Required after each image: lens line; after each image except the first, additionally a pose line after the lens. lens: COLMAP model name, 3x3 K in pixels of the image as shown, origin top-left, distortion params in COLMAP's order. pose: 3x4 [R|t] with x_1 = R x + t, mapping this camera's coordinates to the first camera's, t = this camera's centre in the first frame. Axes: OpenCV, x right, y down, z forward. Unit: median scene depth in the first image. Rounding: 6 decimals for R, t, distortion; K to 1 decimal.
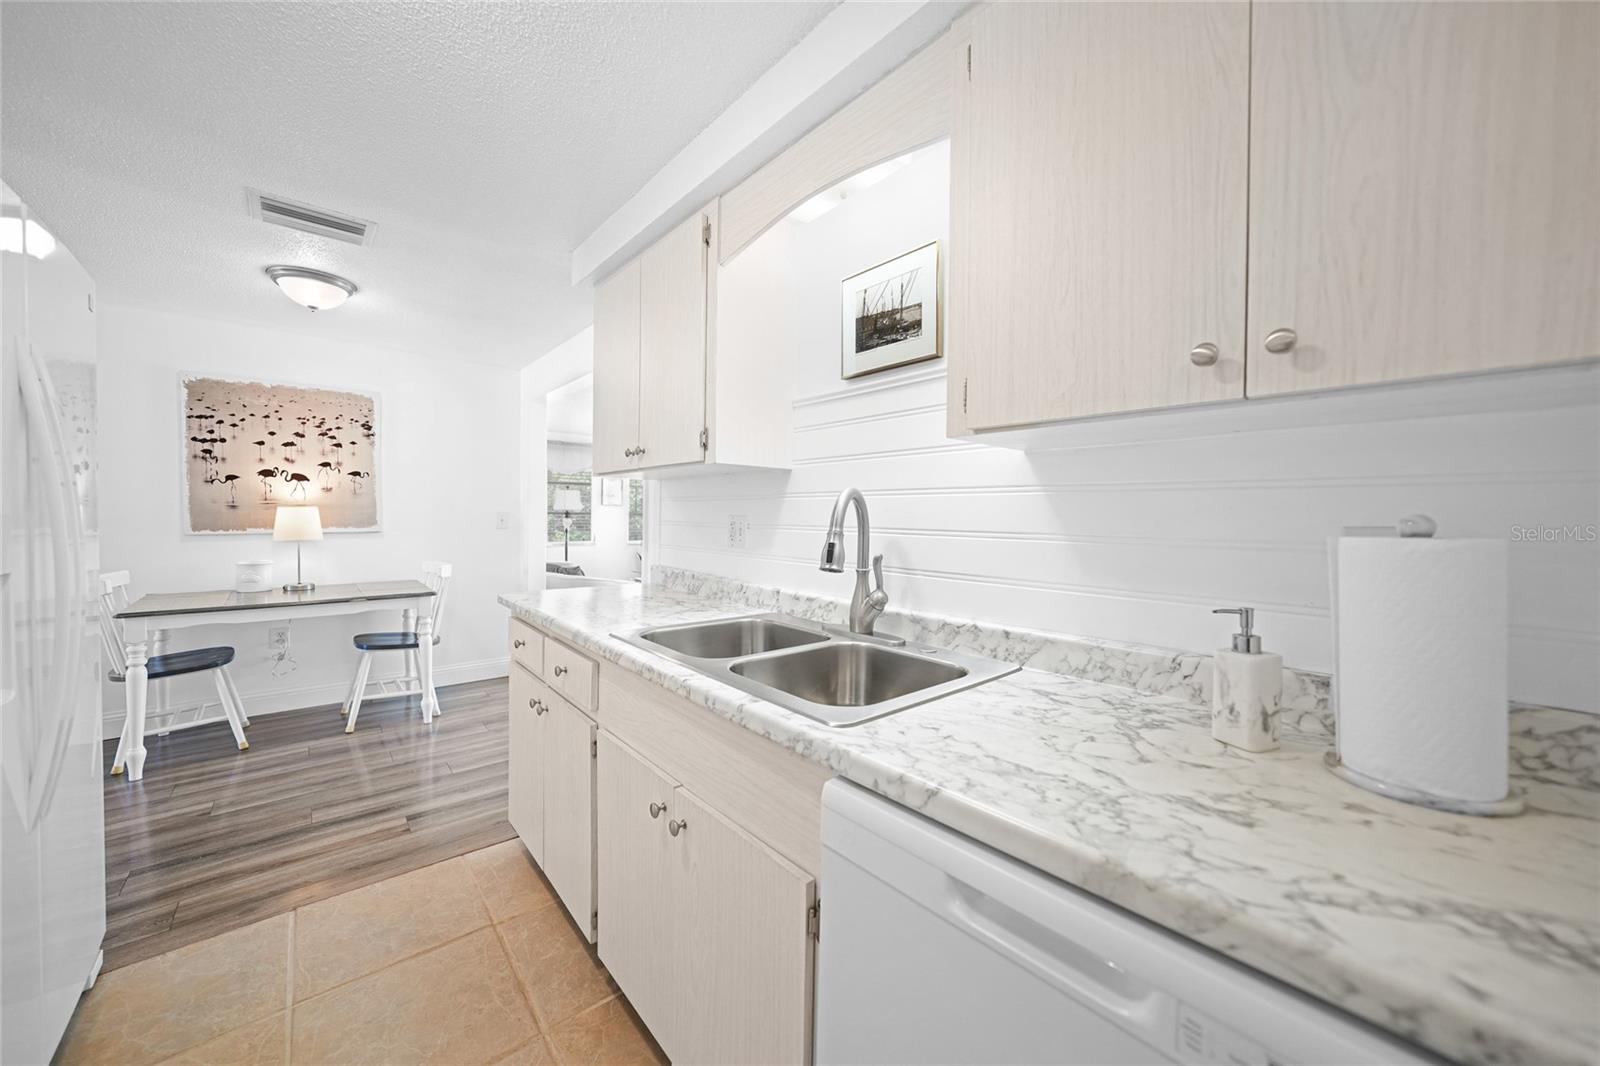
lens RADIAL K [[575.7, 0, 799.2], [0, 575.7, 526.1], [0, 0, 1]] dist [-0.031944, 0.007356]
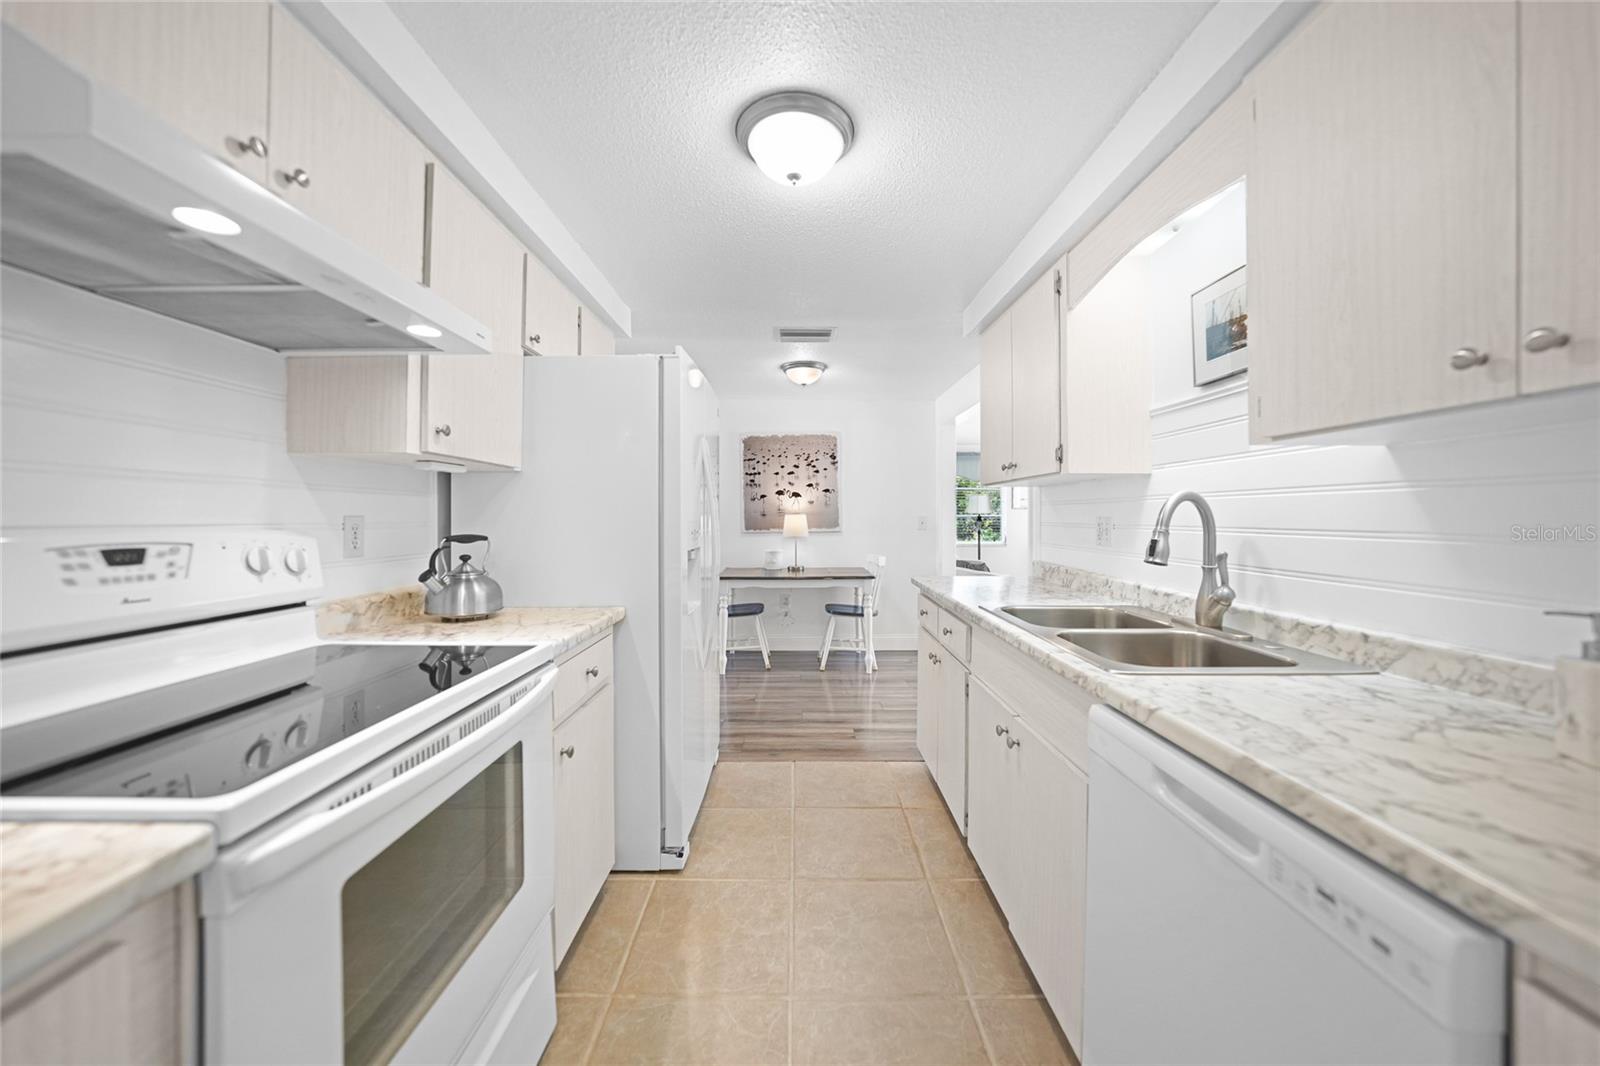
lens RADIAL K [[557.2, 0, 802.2], [0, 557.2, 523.0], [0, 0, 1]] dist [-0.029841, 0.005946]
pose [[0.759526, -0.004379, -0.650462, 0.184543], [-0.002548, 0.999950, -0.009707, 0.006495], [0.650472, 0.009030, 0.759477, -0.238569]]
